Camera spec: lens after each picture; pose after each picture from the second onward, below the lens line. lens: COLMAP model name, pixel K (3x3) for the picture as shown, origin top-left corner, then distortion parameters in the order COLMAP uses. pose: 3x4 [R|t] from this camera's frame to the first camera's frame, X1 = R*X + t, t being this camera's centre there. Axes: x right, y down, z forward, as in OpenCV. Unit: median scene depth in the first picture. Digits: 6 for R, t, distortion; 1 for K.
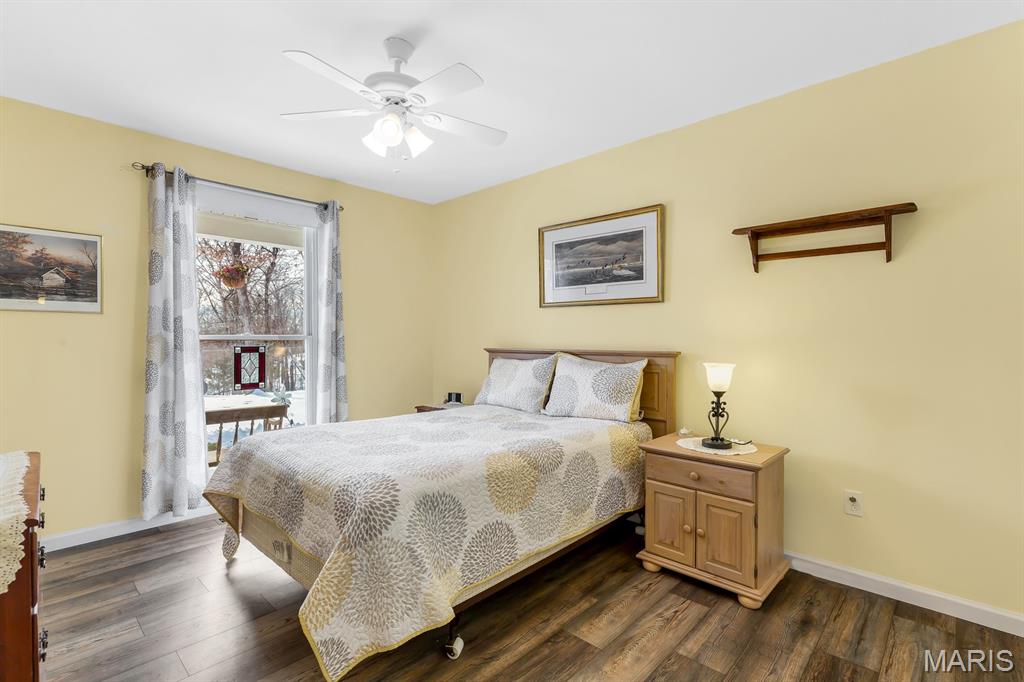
lens RADIAL K [[474.2, 0, 505.5], [0, 474.2, 340.4], [0, 0, 1]] dist [0.003394, 0.000021]
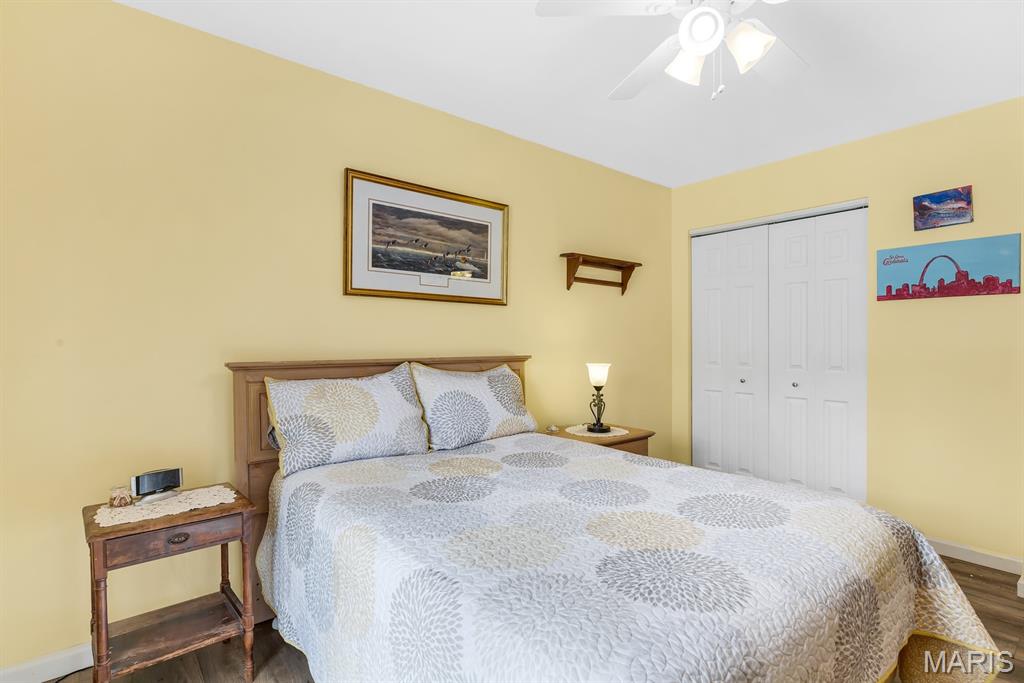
lens RADIAL K [[490.8, 0, 512.0], [0, 490.8, 341.5], [0, 0, 1]] dist [-0.003888, -0.000072]
pose [[0.122157, -0.037215, 0.991813, -0.660245], [-0.024648, 0.998875, 0.040516, -0.044383], [-0.992205, -0.029395, 0.121102, 0.819094]]
